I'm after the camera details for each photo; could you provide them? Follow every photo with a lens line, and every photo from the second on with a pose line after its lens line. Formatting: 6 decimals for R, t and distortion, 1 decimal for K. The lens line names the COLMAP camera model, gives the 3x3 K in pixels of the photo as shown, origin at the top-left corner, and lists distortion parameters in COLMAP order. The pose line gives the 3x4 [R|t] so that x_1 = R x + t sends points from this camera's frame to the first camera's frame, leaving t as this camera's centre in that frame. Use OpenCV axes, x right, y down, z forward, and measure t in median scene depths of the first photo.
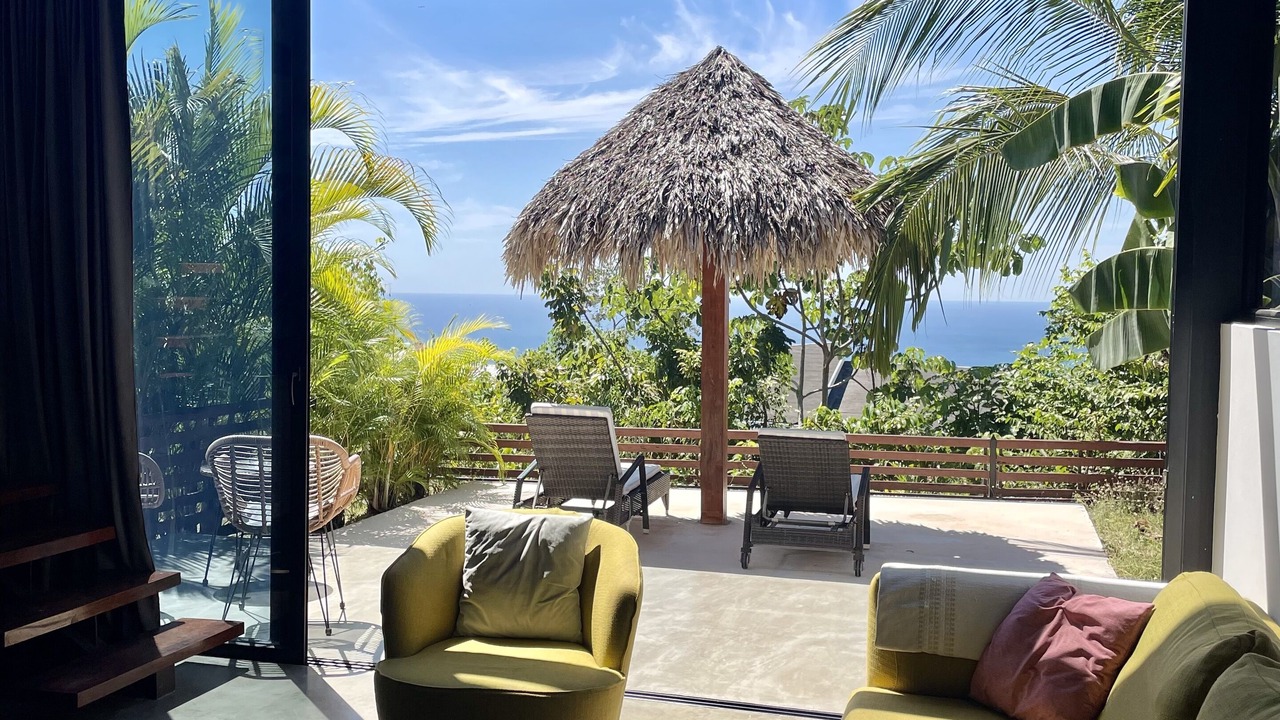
lens RADIAL K [[1325.1, 0, 639.7], [0, 1325.1, 344.2], [0, 0, 1]] dist [0.118355, -0.214339]
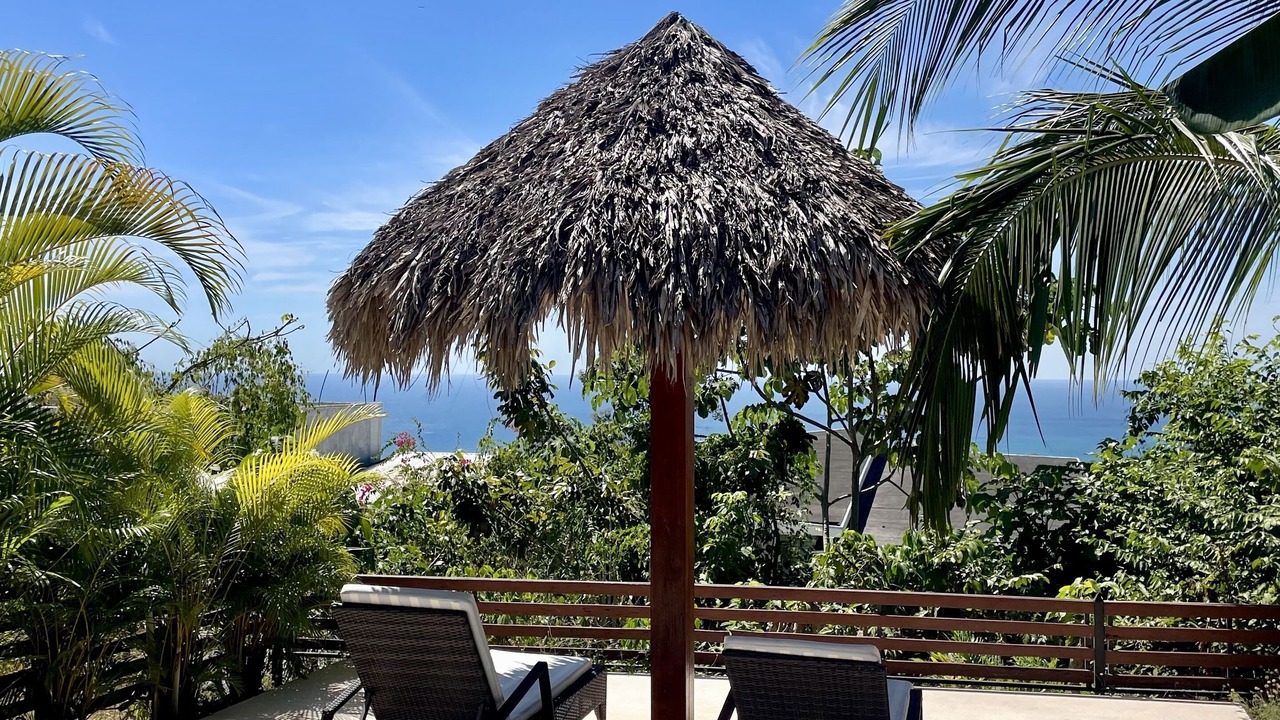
lens RADIAL K [[1325.1, 0, 639.7], [0, 1325.1, 344.2], [0, 0, 1]] dist [0.118355, -0.214339]
pose [[0.999664, -0.006912, -0.024992, 0.064501], [0.005415, 0.998216, -0.059467, -0.025357], [0.025358, 0.059312, 0.997917, 0.400754]]
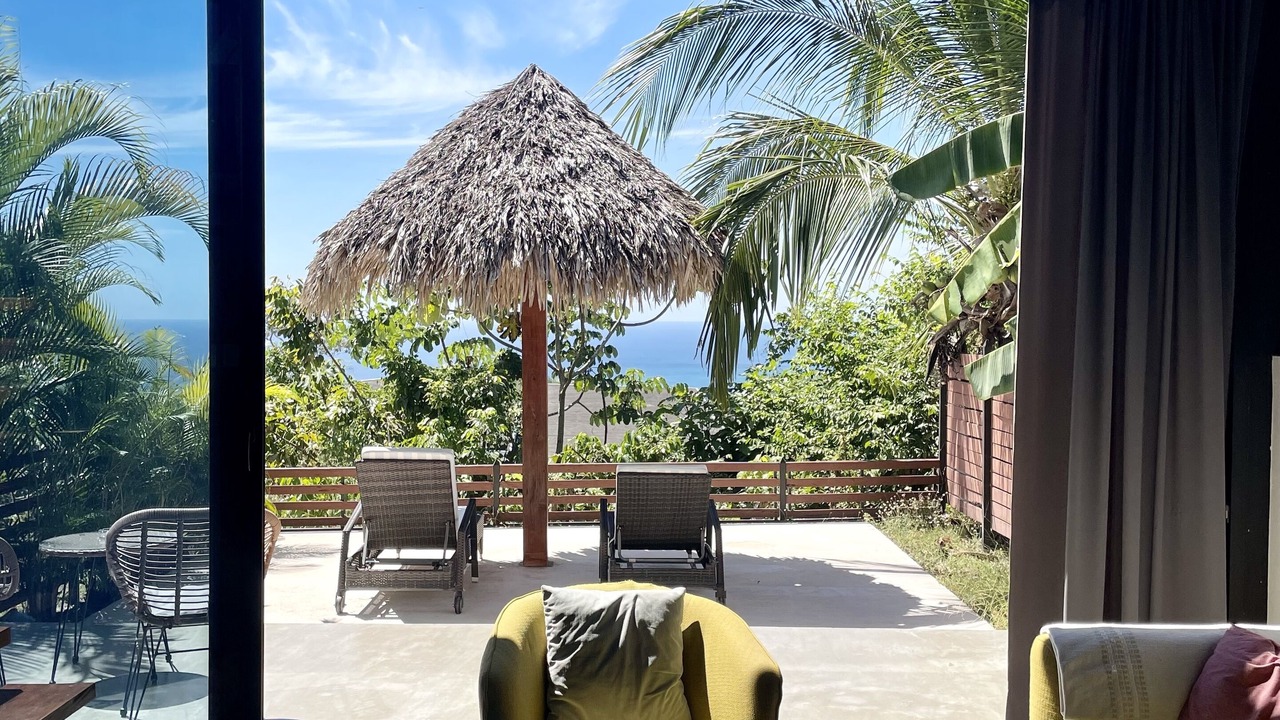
lens RADIAL K [[1325.1, 0, 639.7], [0, 1325.1, 344.2], [0, 0, 1]] dist [0.118355, -0.214339]
pose [[0.964912, -0.016254, 0.262070, -0.134163], [0.020429, 0.999704, -0.013215, -0.009875], [-0.261777, 0.018106, 0.964958, 0.070377]]
